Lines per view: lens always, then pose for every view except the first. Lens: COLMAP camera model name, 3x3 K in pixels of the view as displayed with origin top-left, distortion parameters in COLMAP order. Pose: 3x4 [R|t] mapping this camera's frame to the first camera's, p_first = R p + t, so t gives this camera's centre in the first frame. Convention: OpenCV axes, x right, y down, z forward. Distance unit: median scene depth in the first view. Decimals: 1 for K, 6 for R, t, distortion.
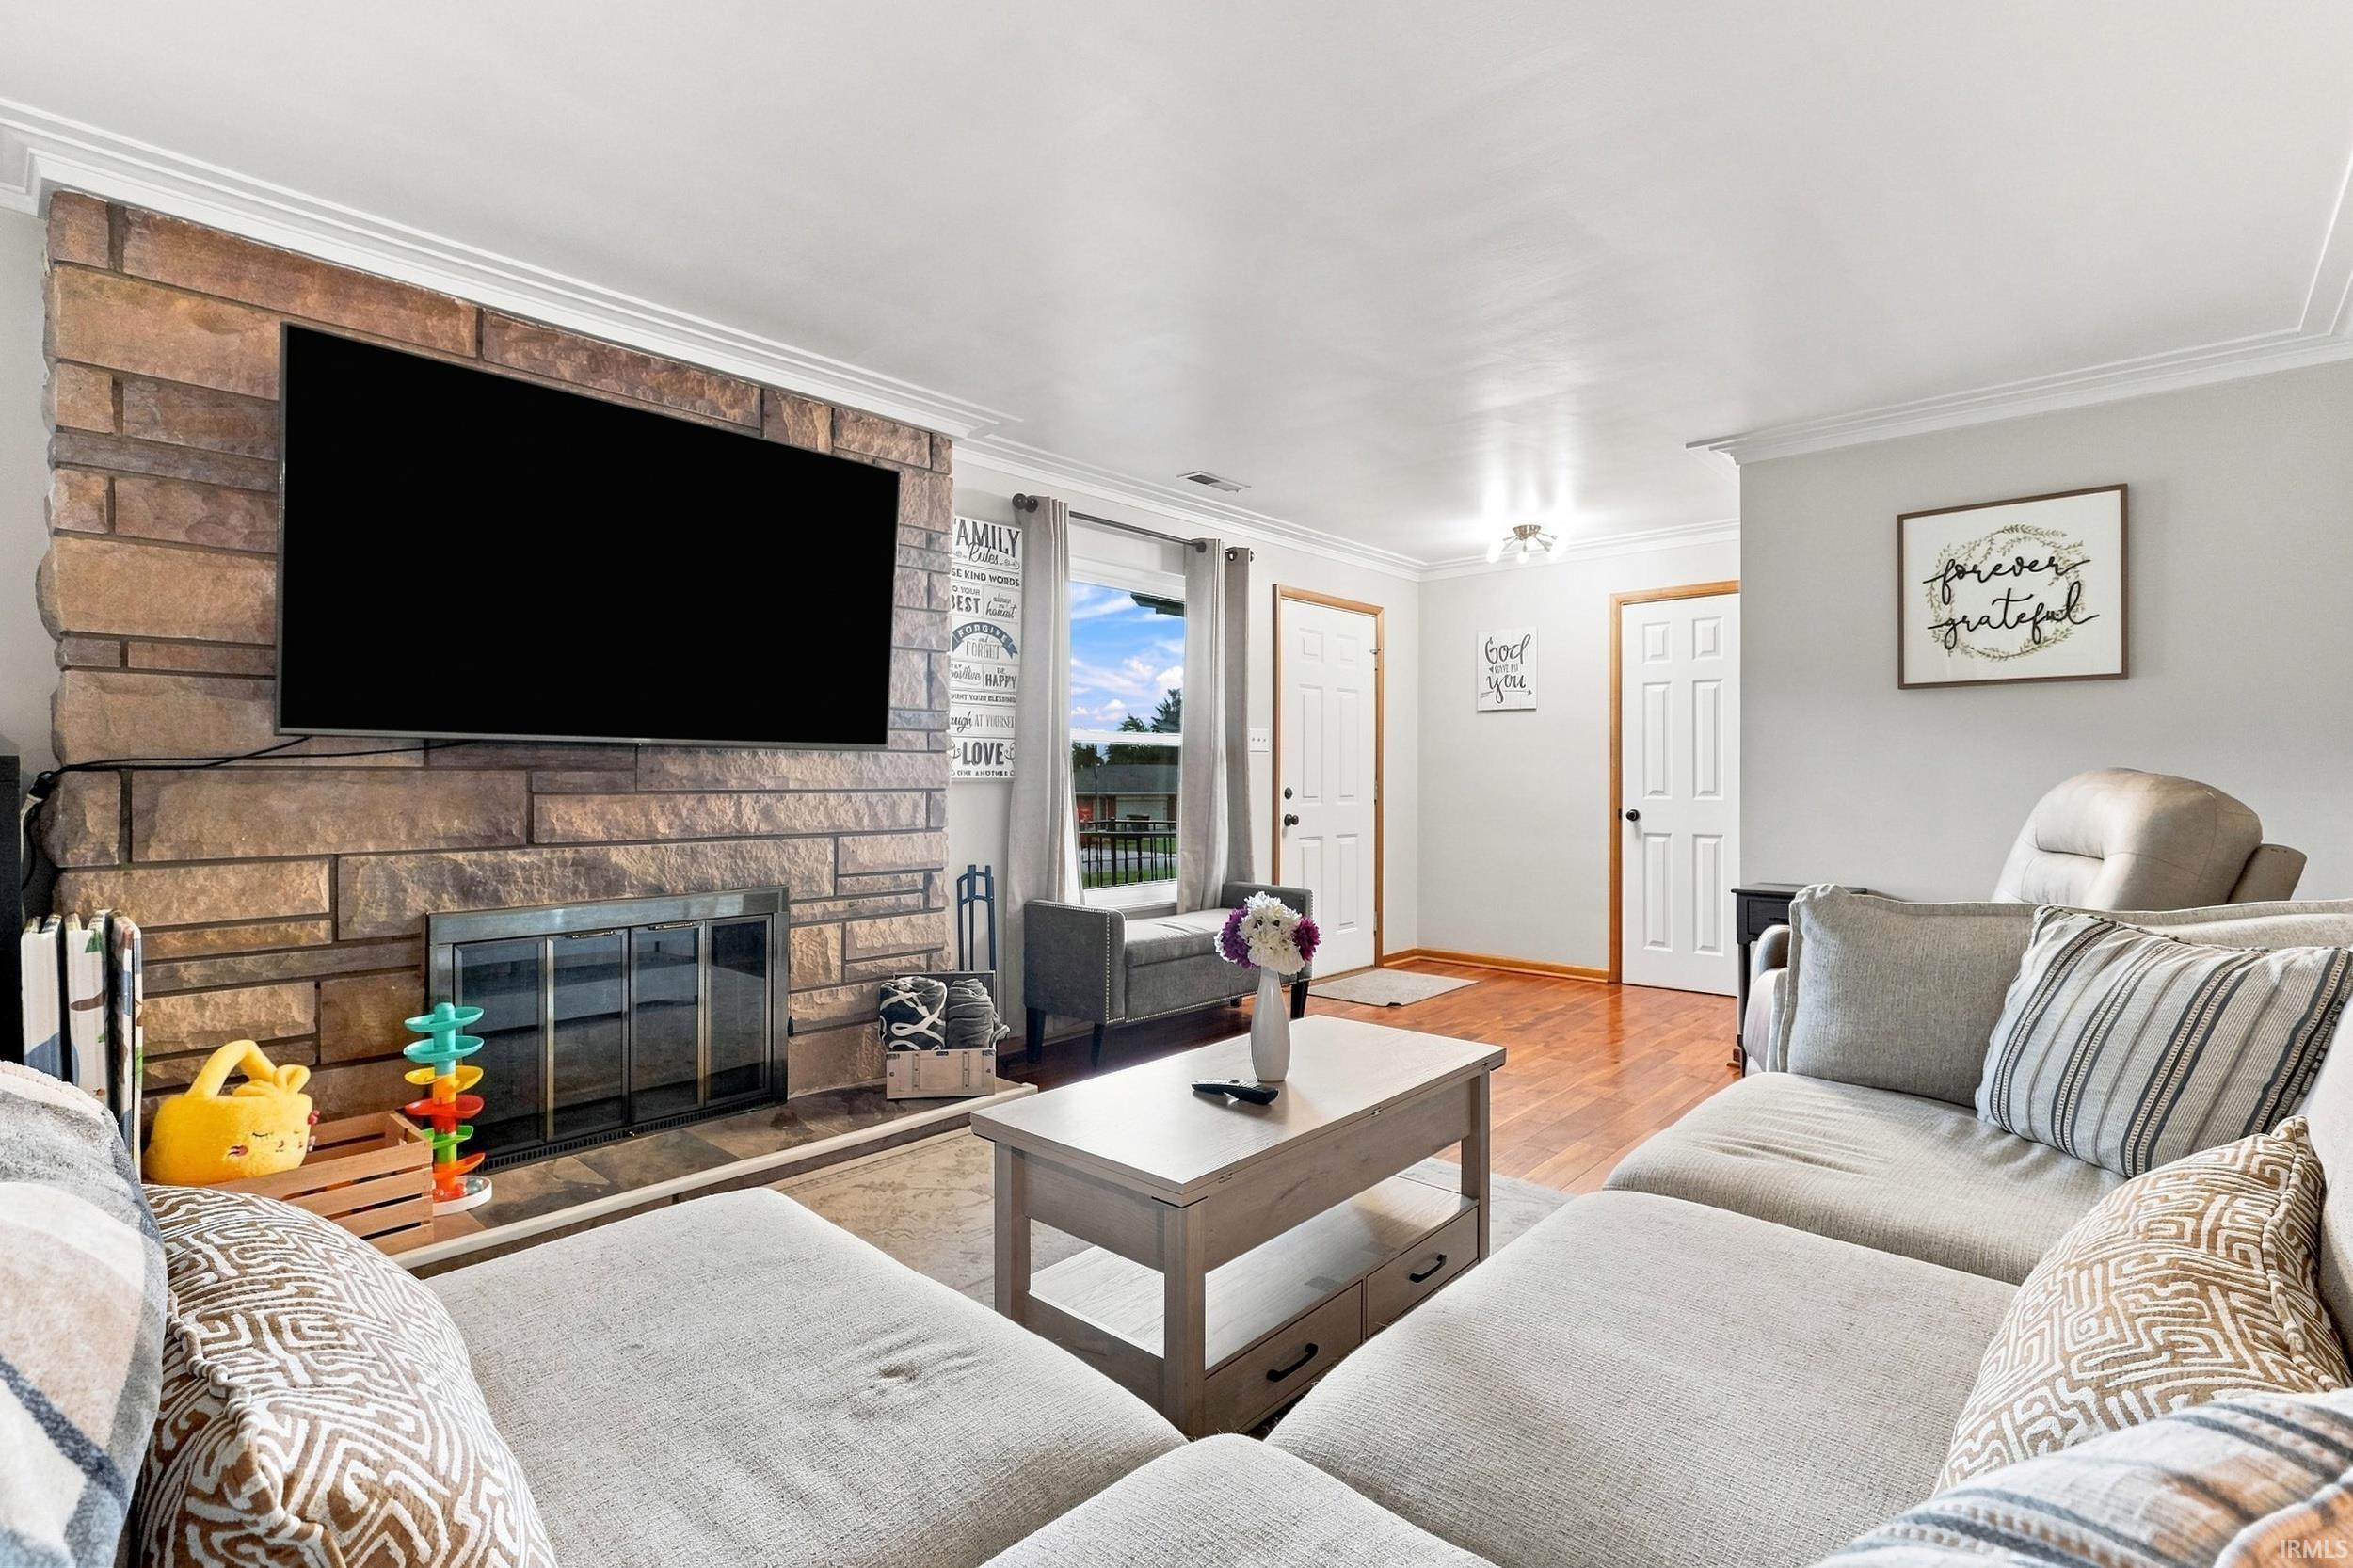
lens RADIAL K [[1096.1, 0, 1174.7], [0, 1096.1, 785.4], [0, 0, 1]] dist [-0.001581, 0.002349]
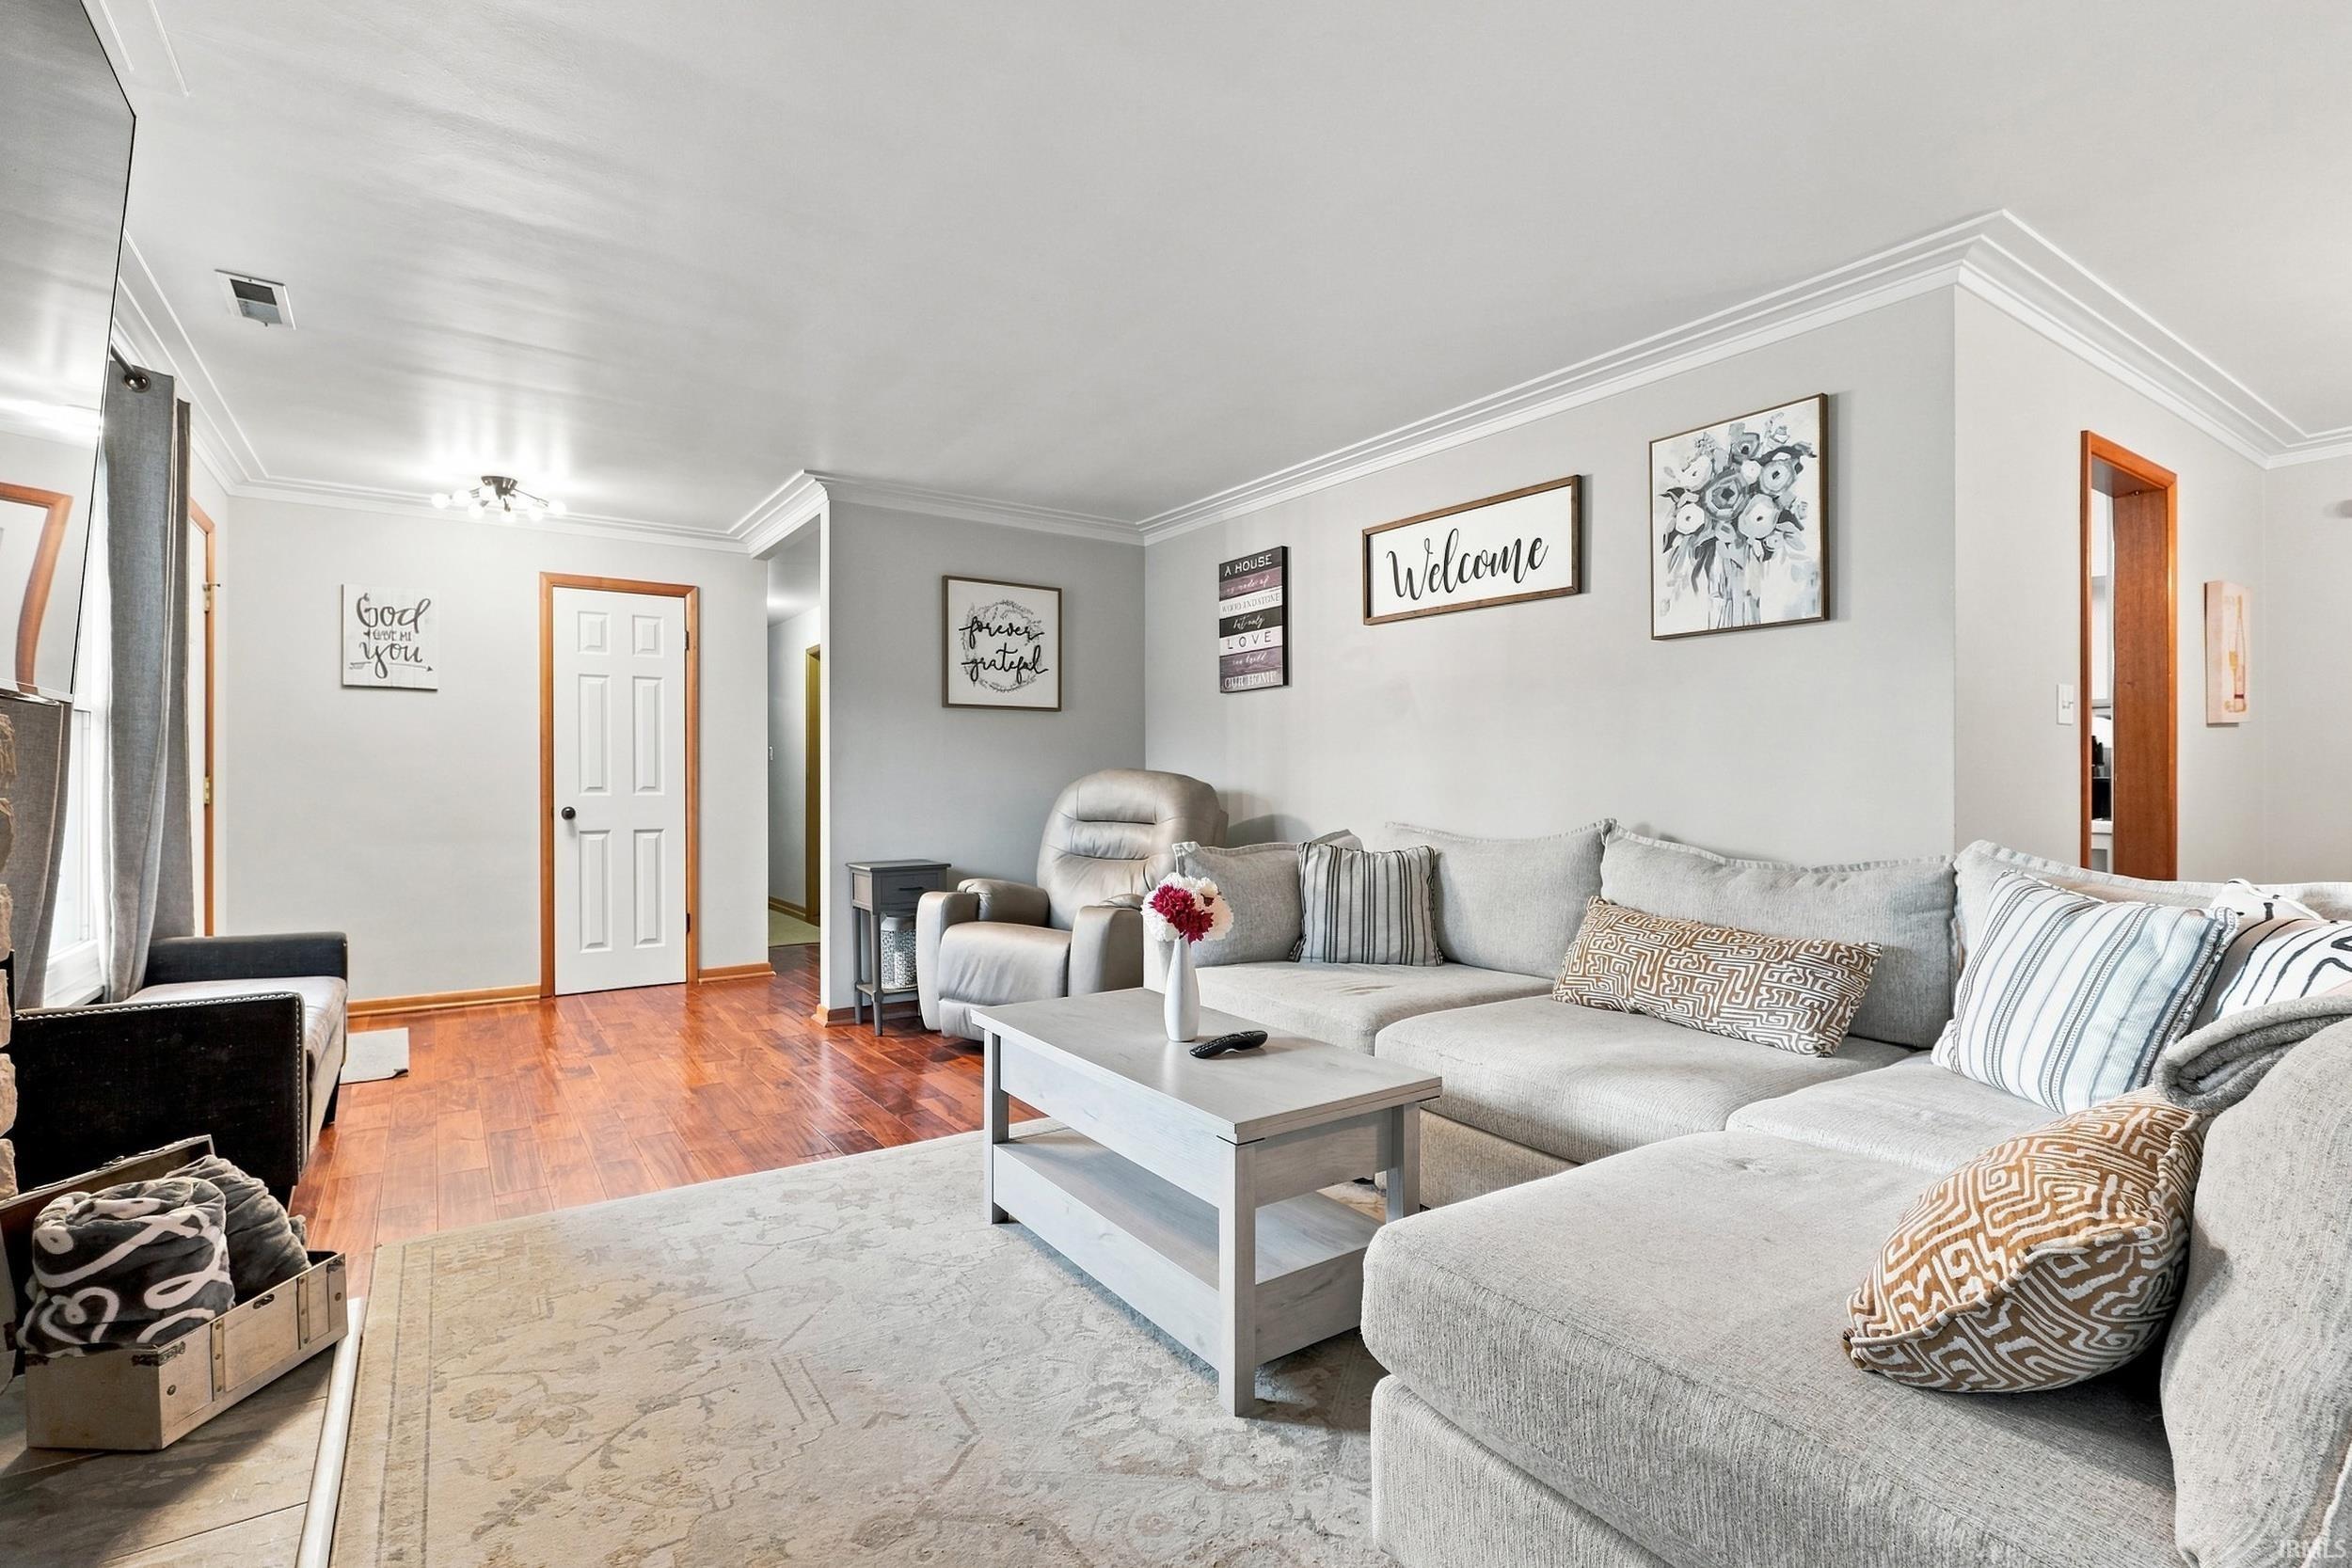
lens RADIAL K [[1095.6, 0, 1185.9], [0, 1095.6, 775.2], [0, 0, 1]] dist [-0.001581, 0.002349]
pose [[0.224007, 0.001035, 0.974587, -0.591214], [0.004445, 0.999988, -0.002084, -0.001250], [-0.974577, 0.004799, 0.224000, 0.437887]]
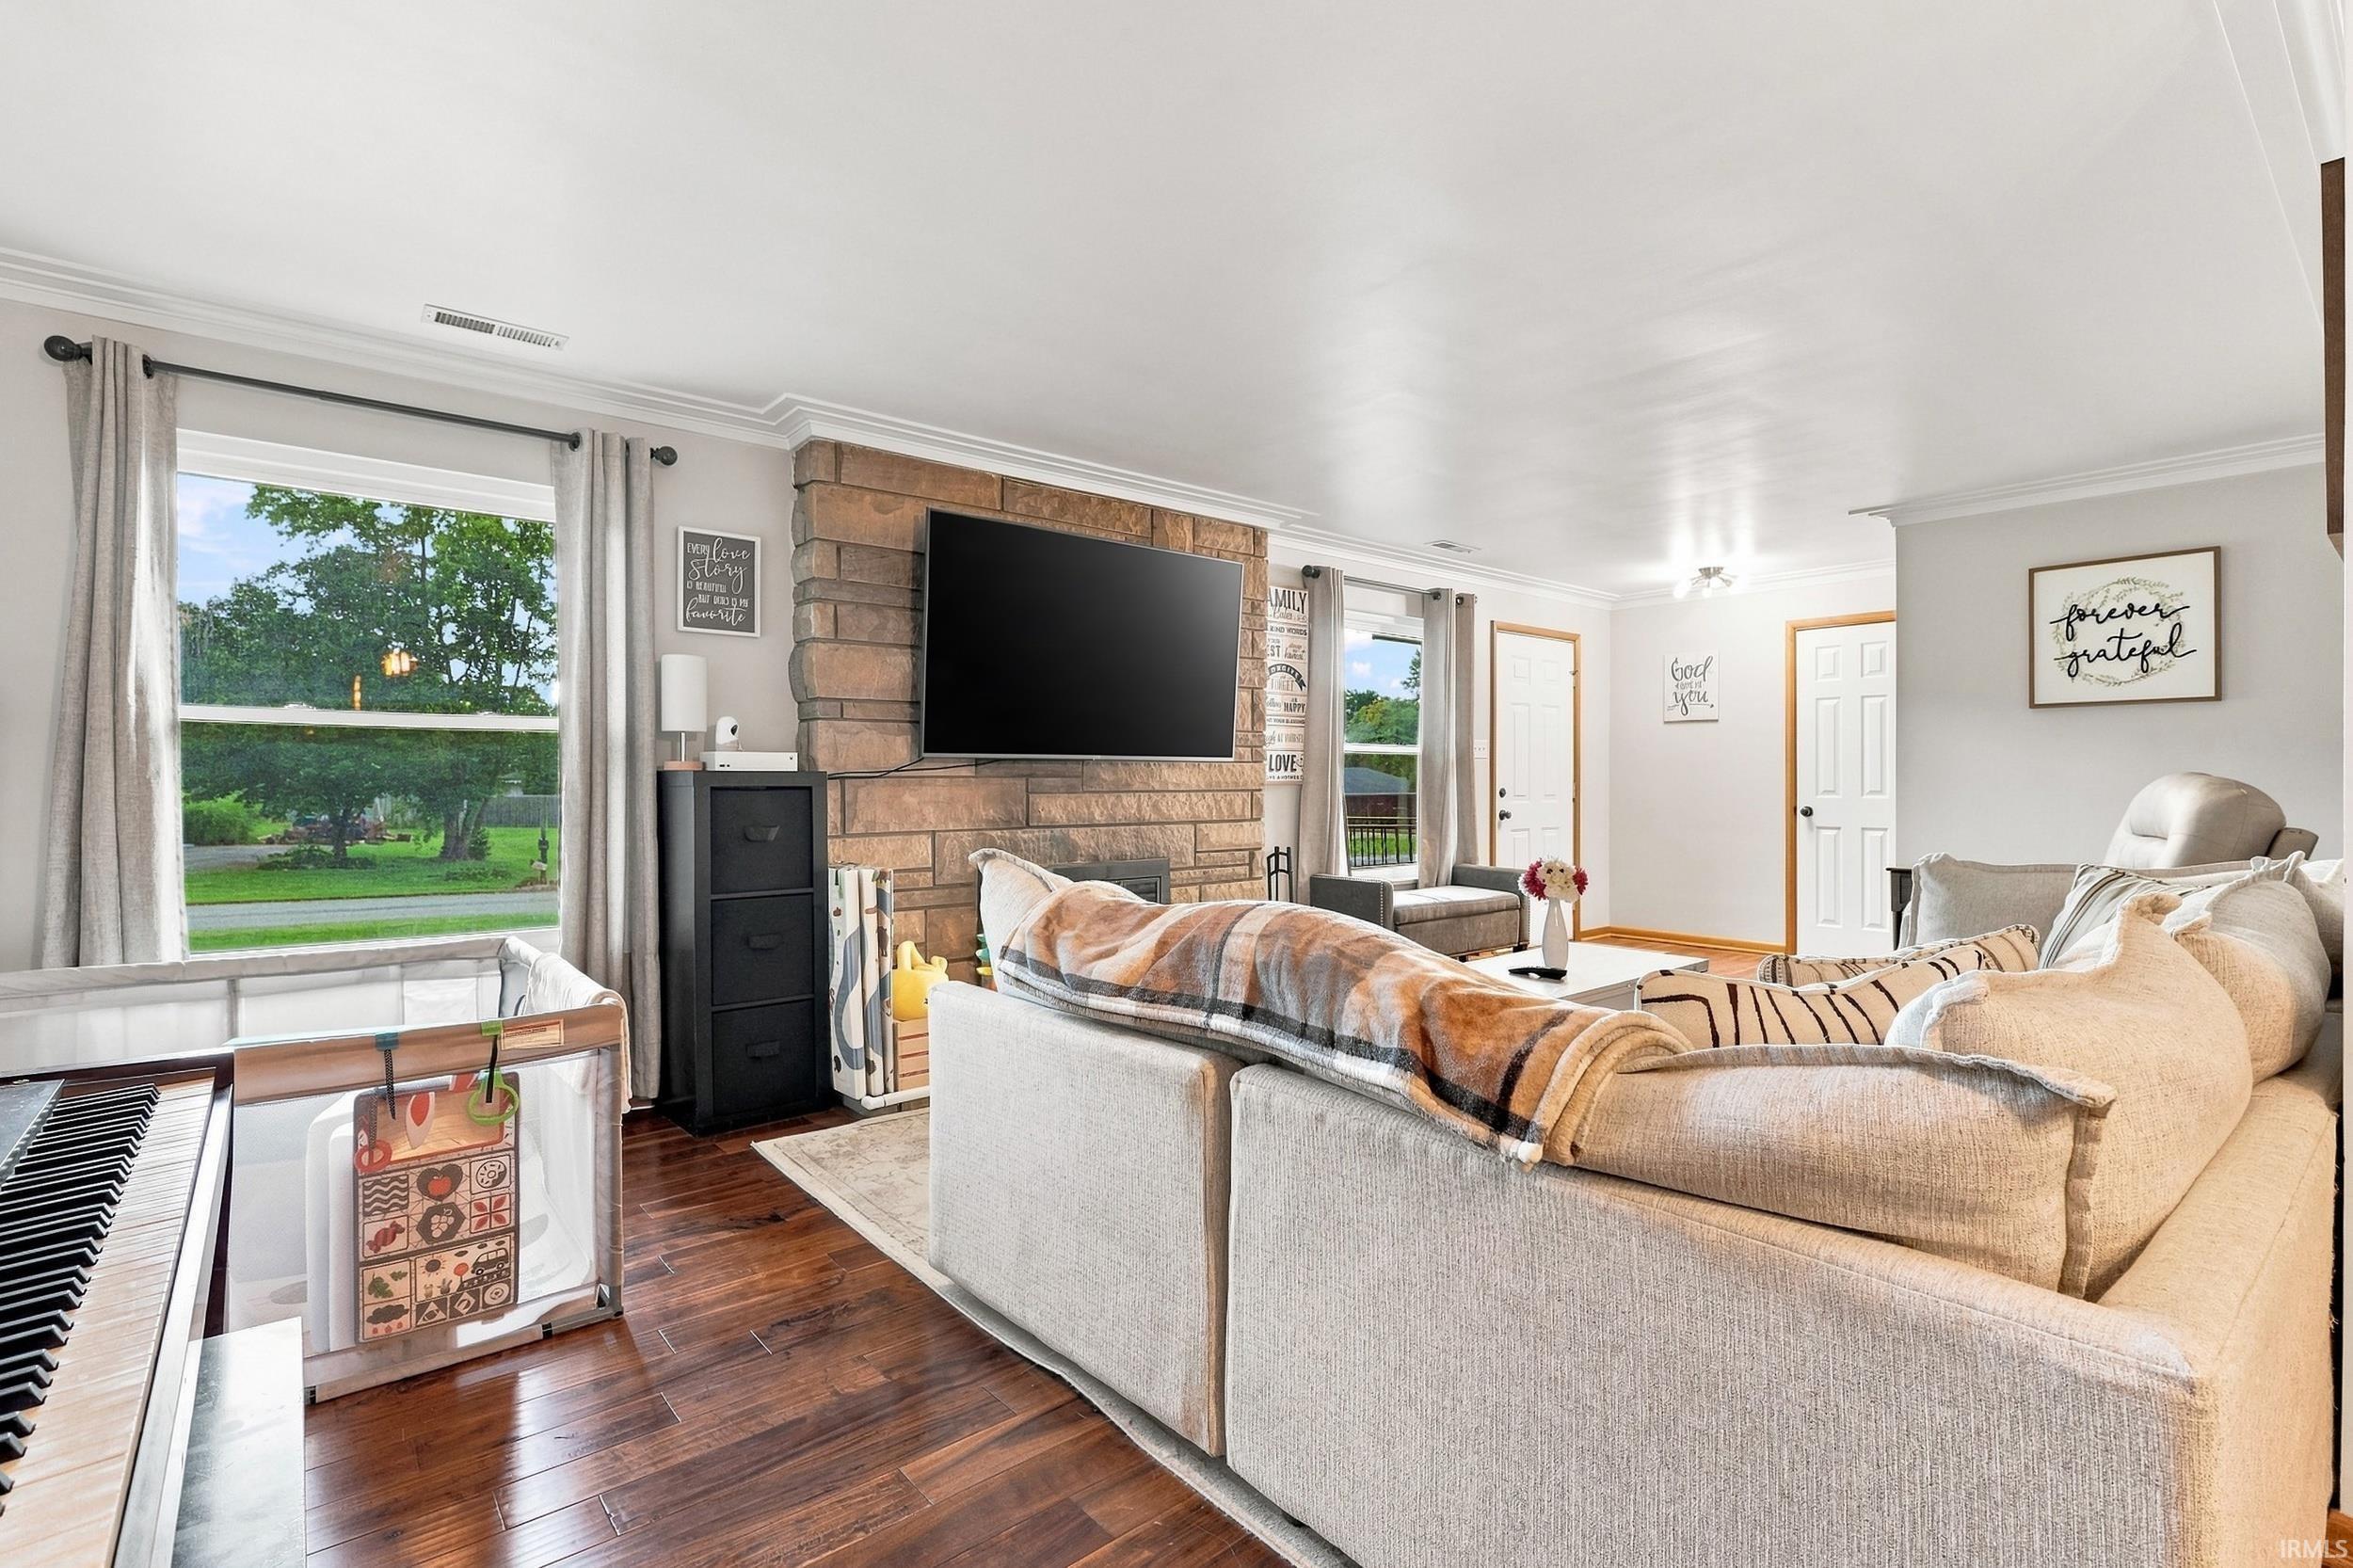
lens RADIAL K [[1096.1, 0, 1176.9], [0, 1096.1, 788.1], [0, 0, 1]] dist [-0.001581, 0.002349]
pose [[0.991383, -0.001786, -0.130985, -0.147116], [0.001992, 0.999997, 0.001443, -0.000601], [0.130982, -0.001691, 0.991383, -0.384106]]
